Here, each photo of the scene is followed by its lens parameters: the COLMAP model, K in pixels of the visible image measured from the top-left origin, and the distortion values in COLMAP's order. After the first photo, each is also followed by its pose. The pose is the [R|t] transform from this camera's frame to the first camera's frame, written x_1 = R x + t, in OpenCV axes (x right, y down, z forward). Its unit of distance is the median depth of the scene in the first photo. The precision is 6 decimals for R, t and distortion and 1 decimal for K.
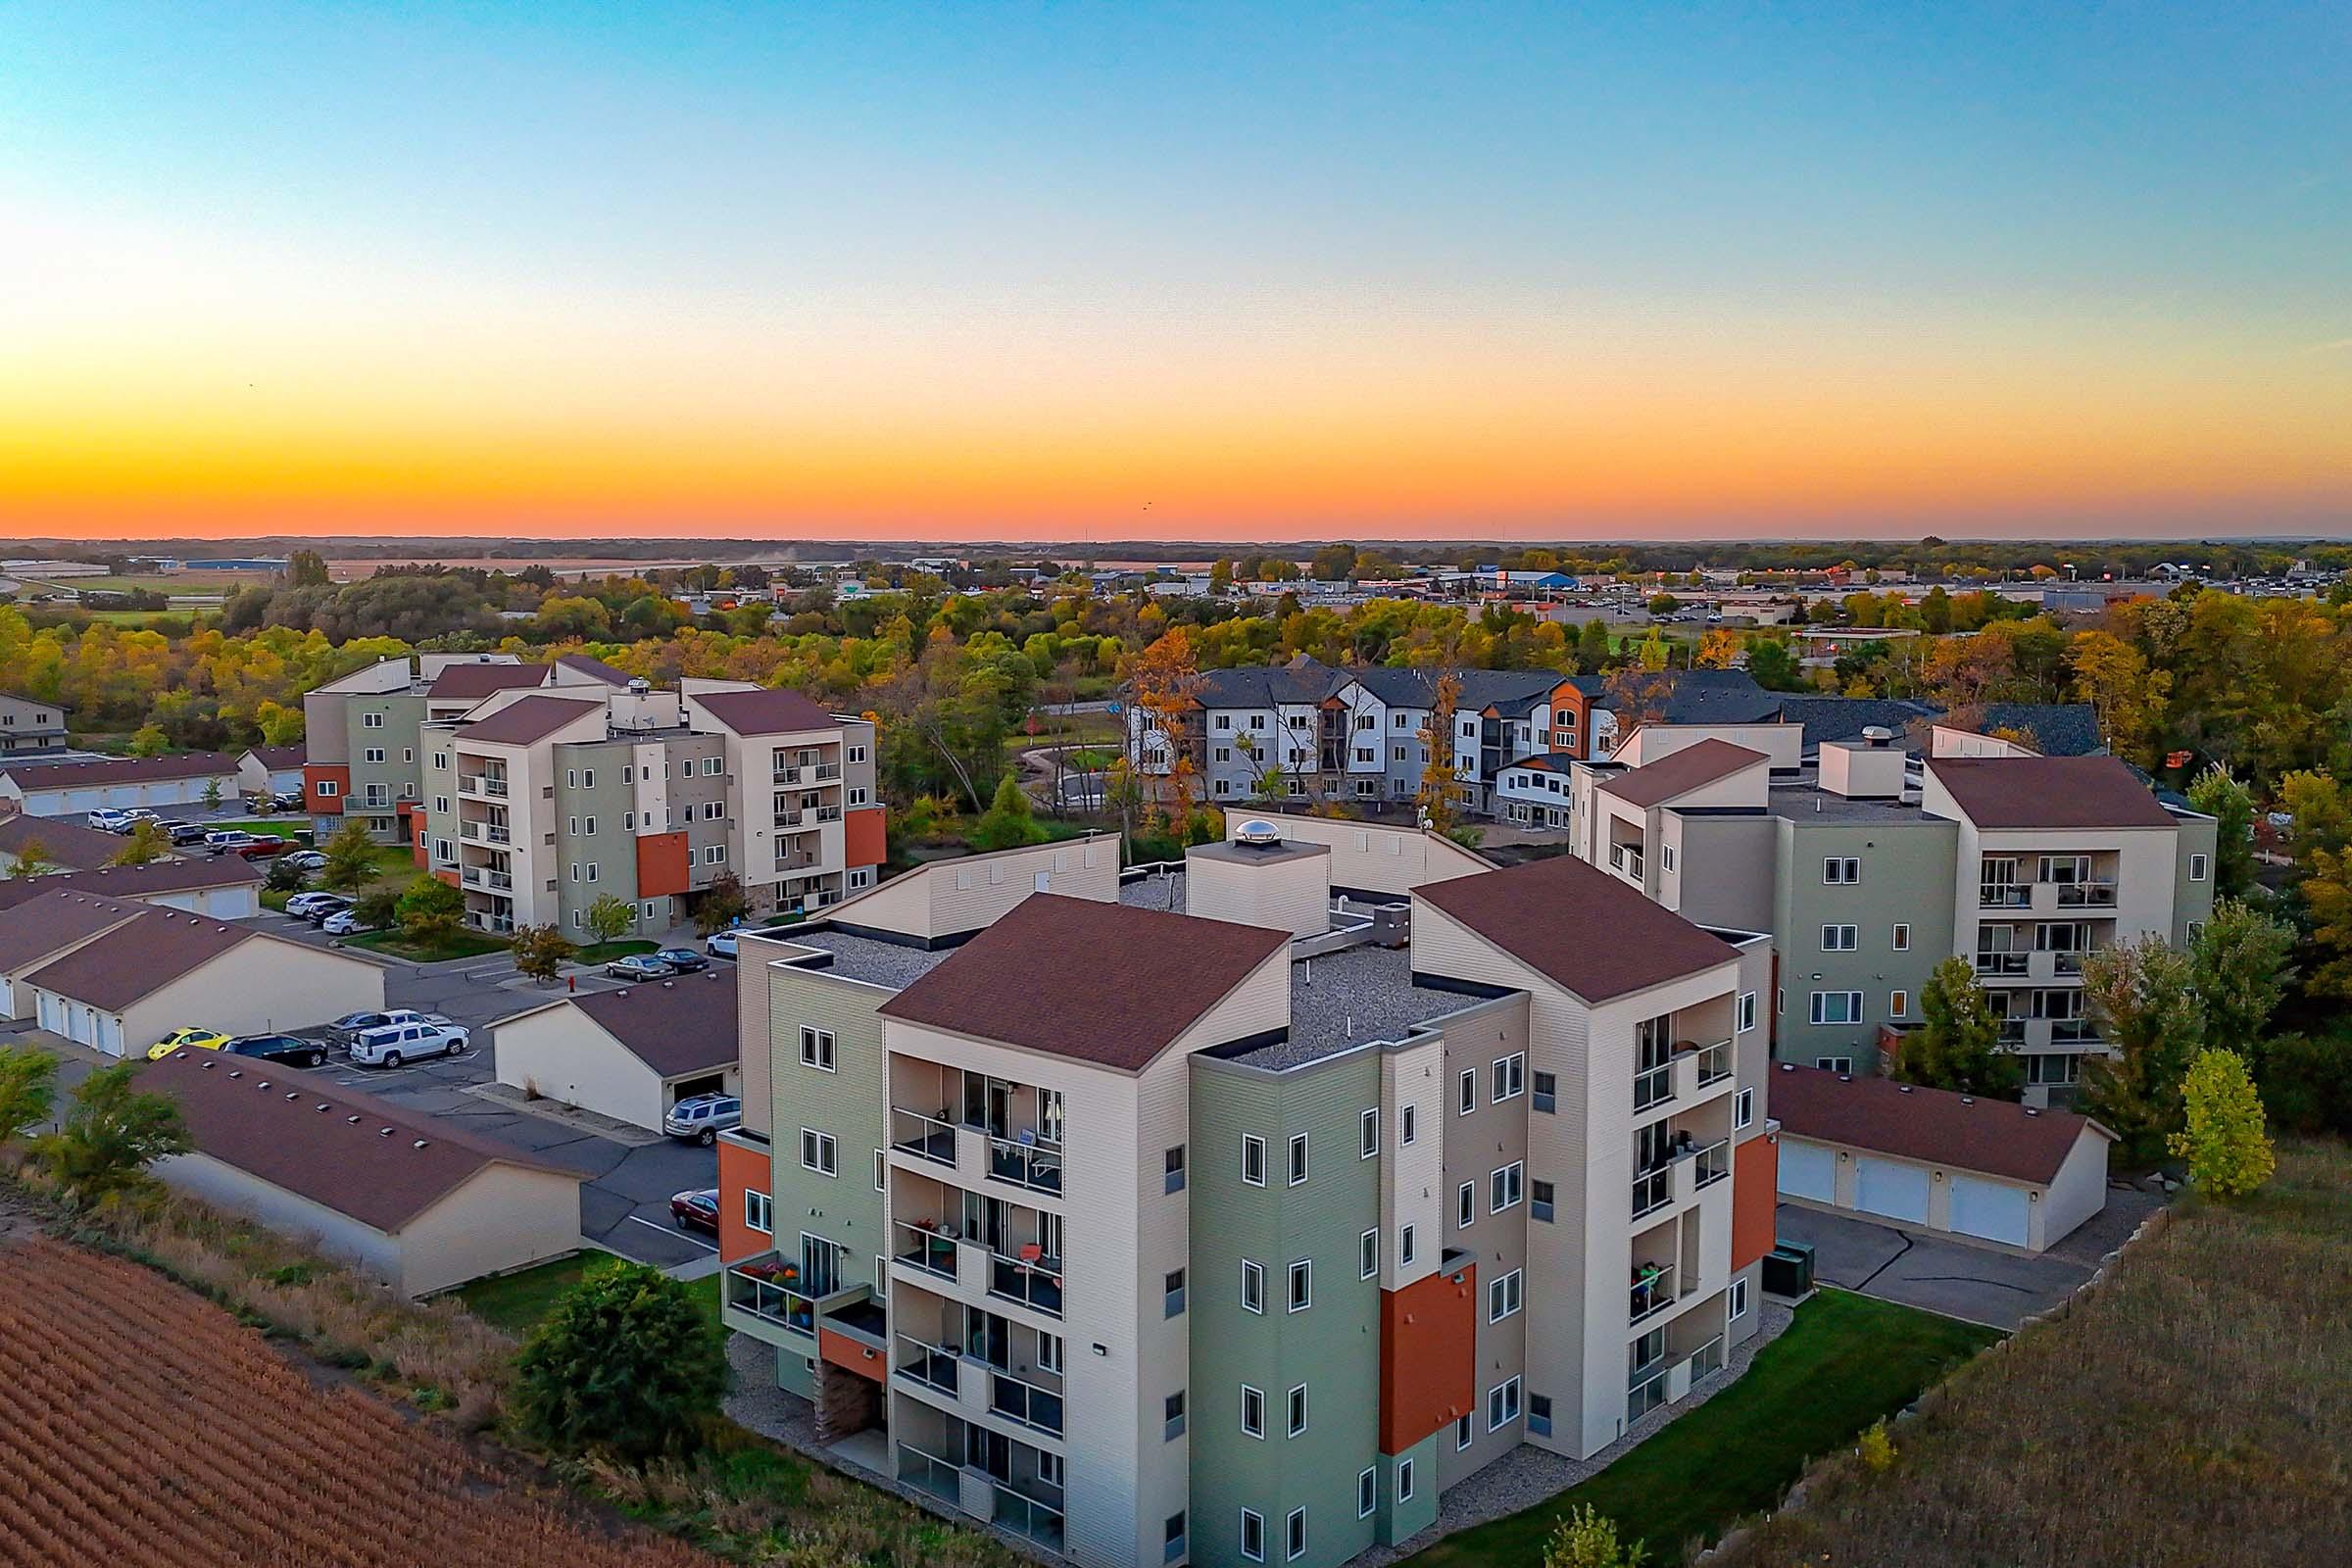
lens RADIAL K [[2023.7, 0, 1183.8], [0, 2023.7, 786.9], [0, 0, 1]] dist [0.144473, -0.254875]
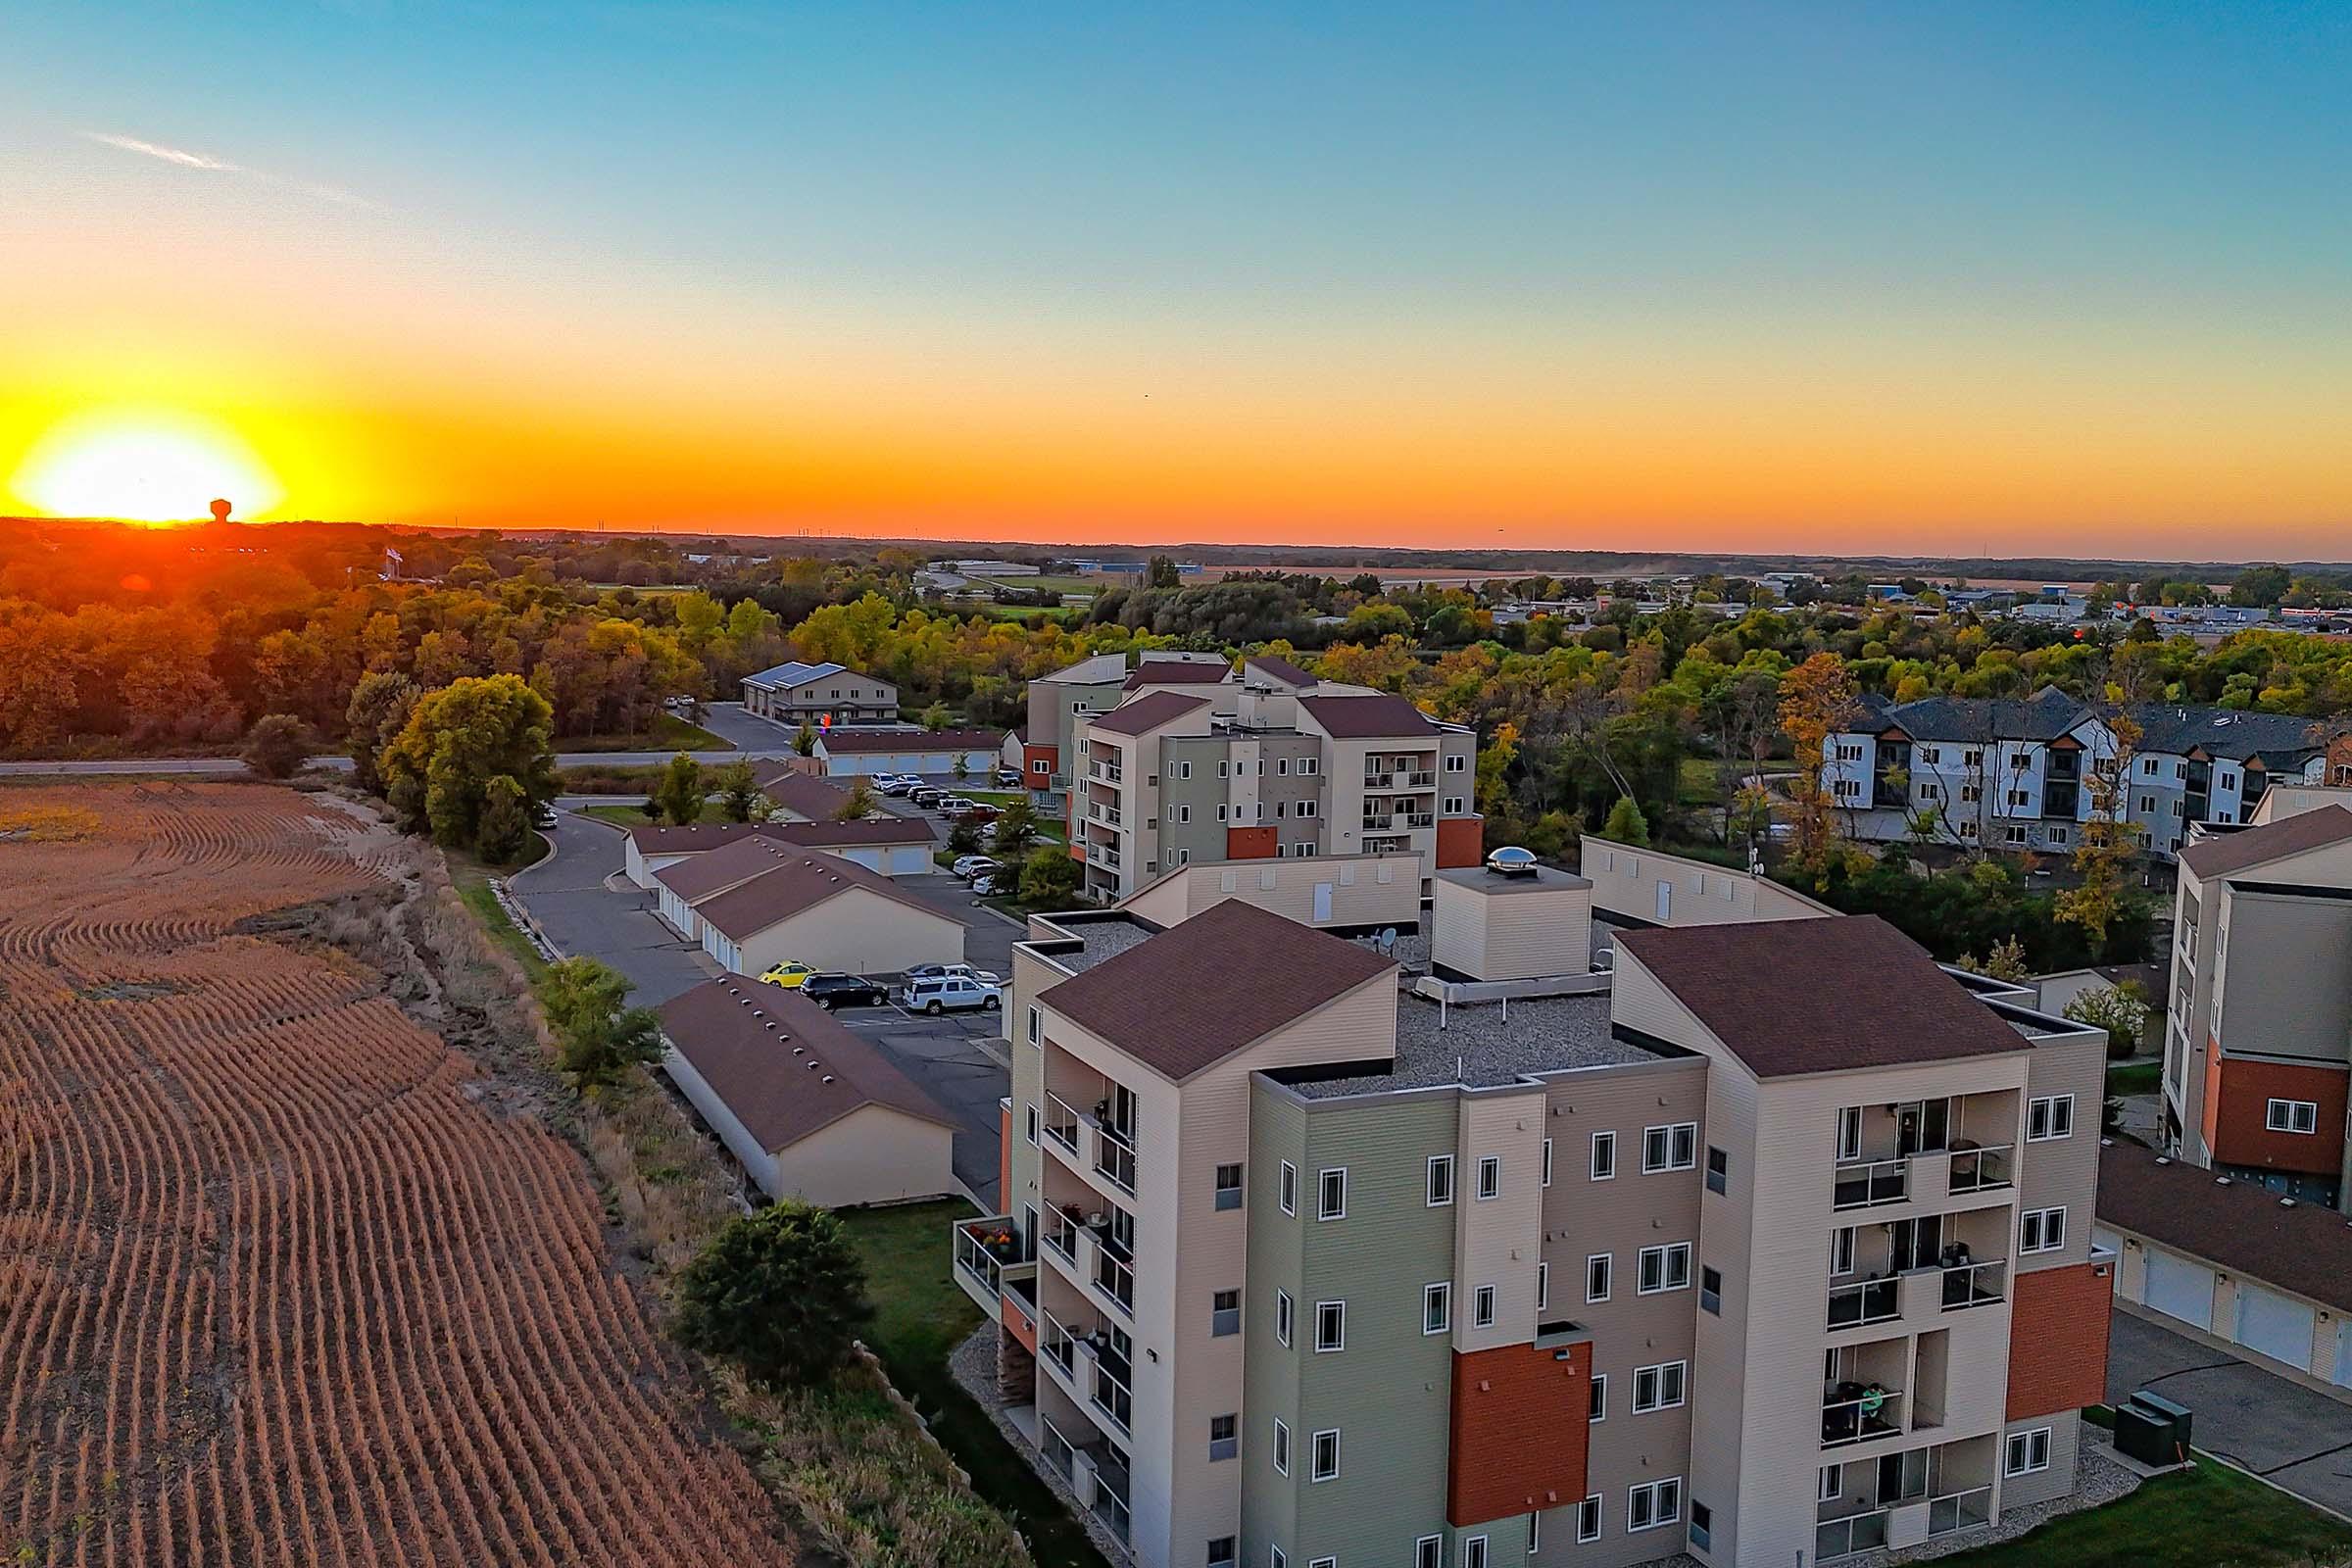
lens RADIAL K [[2023.7, 0, 1183.8], [0, 2023.7, 786.9], [0, 0, 1]] dist [0.144473, -0.254875]
pose [[0.915321, 0.066749, -0.397154, 0.124615], [-0.069126, 0.997573, 0.008345, -0.003929], [0.396747, 0.019816, 0.917714, 0.030194]]
